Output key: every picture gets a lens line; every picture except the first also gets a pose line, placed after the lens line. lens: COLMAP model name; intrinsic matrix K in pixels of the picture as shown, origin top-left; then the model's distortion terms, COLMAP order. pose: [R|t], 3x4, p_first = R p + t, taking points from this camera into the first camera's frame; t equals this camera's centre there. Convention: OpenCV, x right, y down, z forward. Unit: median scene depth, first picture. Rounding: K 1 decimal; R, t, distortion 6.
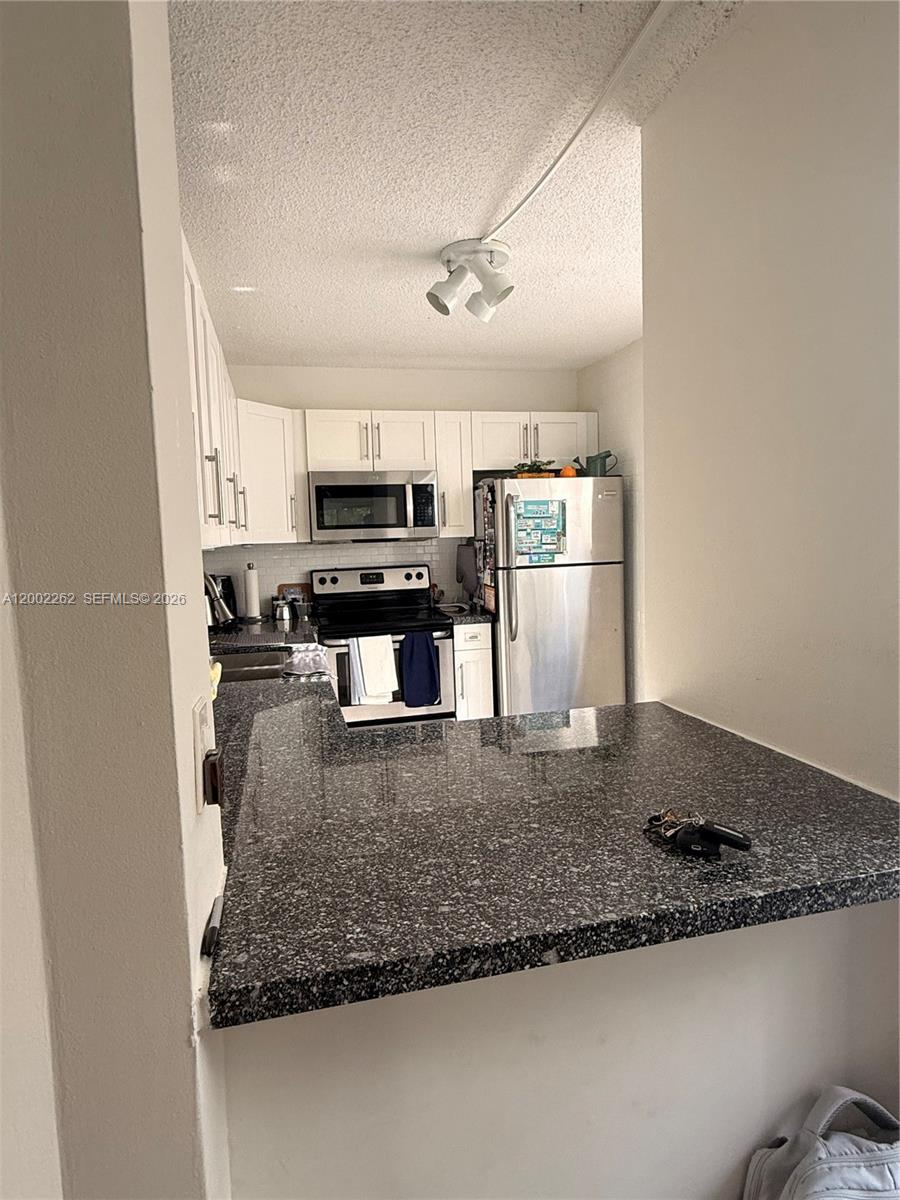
lens RADIAL K [[686.2, 0, 443.5], [0, 686.2, 597.6], [0, 0, 1]] dist [0.006401, 0.000645]
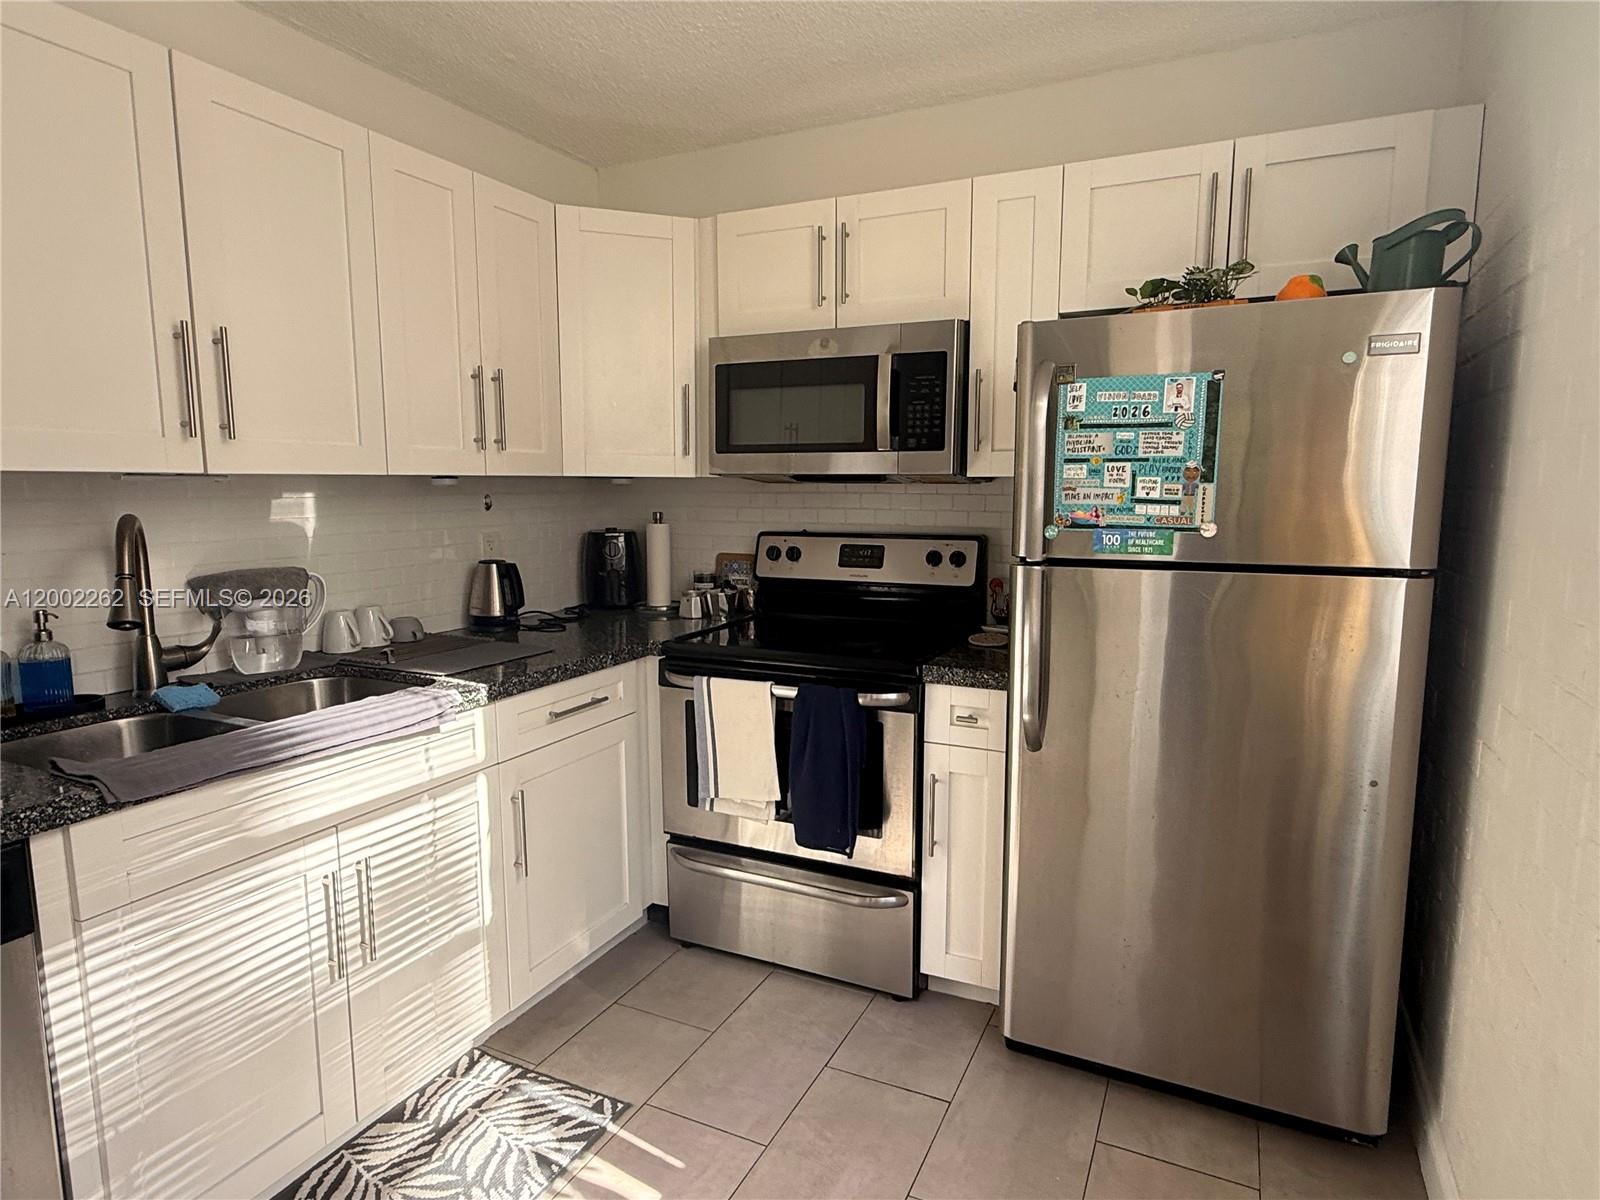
lens RADIAL K [[914.9, 0, 804.0], [0, 914.9, 610.1], [0, 0, 1]] dist [0.006401, 0.000645]
pose [[0.774922, 0.120539, -0.620456, 0.297636], [-0.083783, 0.992574, 0.088191, -0.047365], [0.626479, -0.016358, 0.779266, 0.499581]]
